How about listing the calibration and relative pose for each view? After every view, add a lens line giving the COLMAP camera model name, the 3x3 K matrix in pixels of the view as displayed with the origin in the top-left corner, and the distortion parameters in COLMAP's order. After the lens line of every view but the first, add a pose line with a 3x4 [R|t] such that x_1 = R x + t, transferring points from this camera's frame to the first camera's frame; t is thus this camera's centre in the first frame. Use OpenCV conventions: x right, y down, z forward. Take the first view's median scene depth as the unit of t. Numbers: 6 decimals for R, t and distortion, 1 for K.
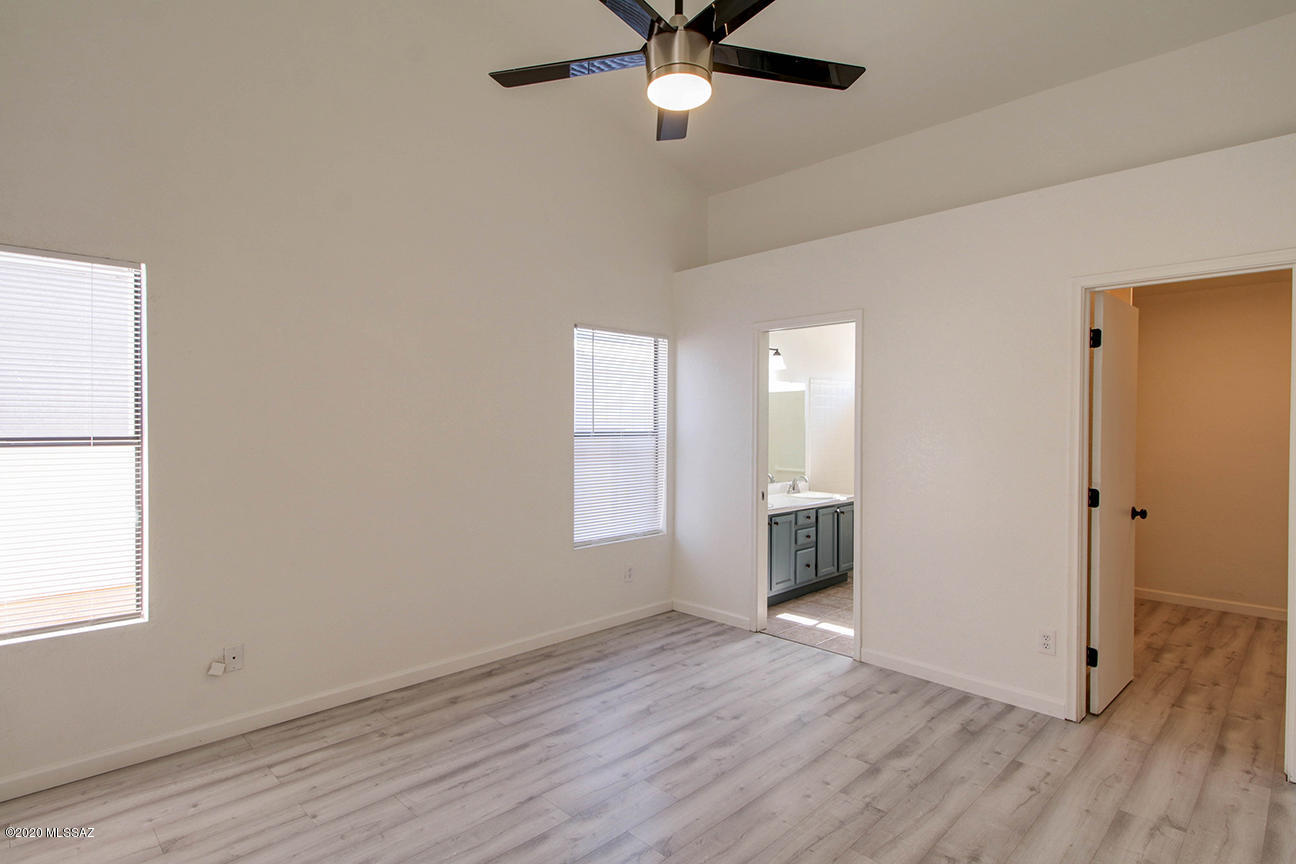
lens RADIAL K [[652.1, 0, 653.2], [0, 652.1, 426.7], [0, 0, 1]] dist [-0.017924, 0.000024]
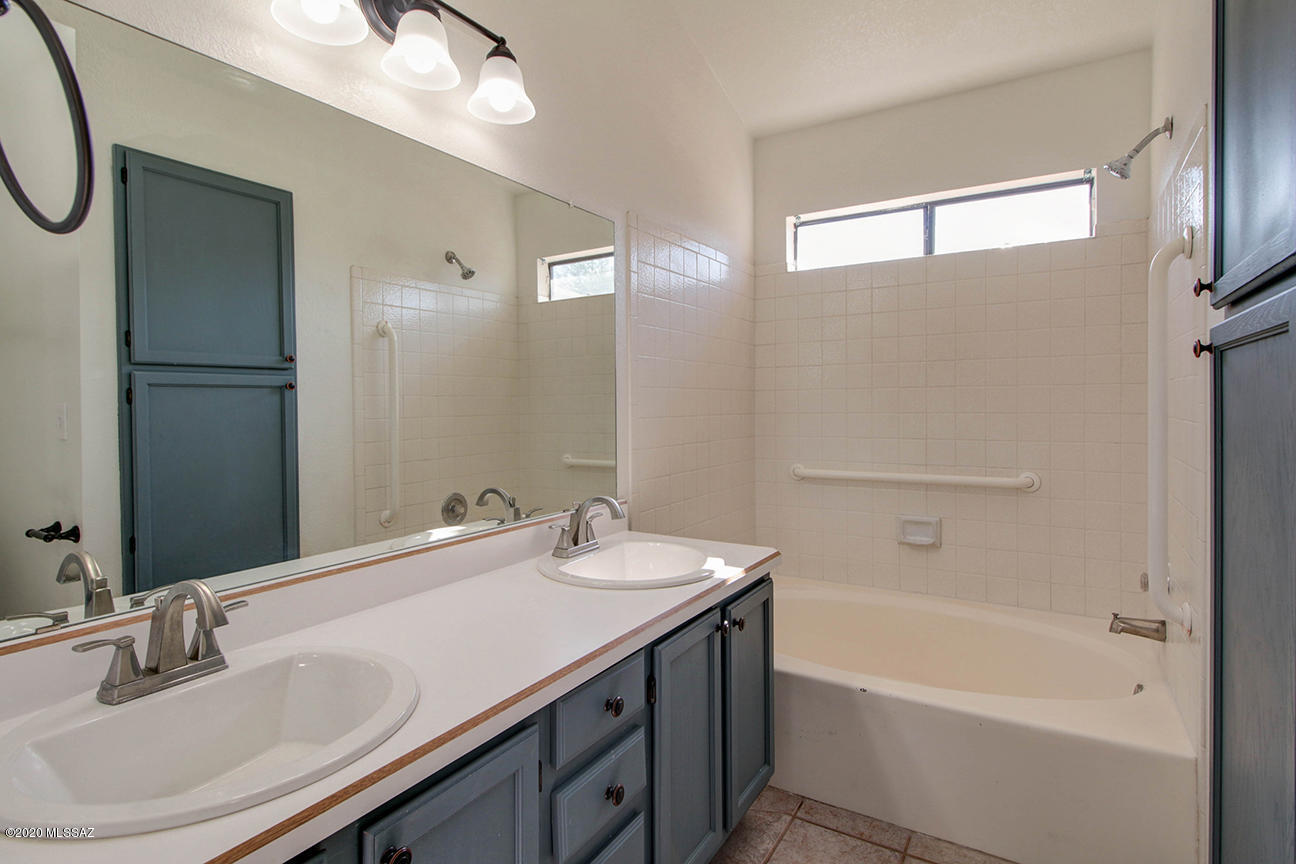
lens RADIAL K [[652.1, 0, 648.0], [0, 652.1, 431.3], [0, 0, 1]] dist [-0.017924, 0.000024]
pose [[0.966680, -0.012257, 0.255696, 0.179436], [0.009501, 0.999883, 0.012013, 0.041867], [-0.255813, -0.009184, 0.966683, 0.724854]]
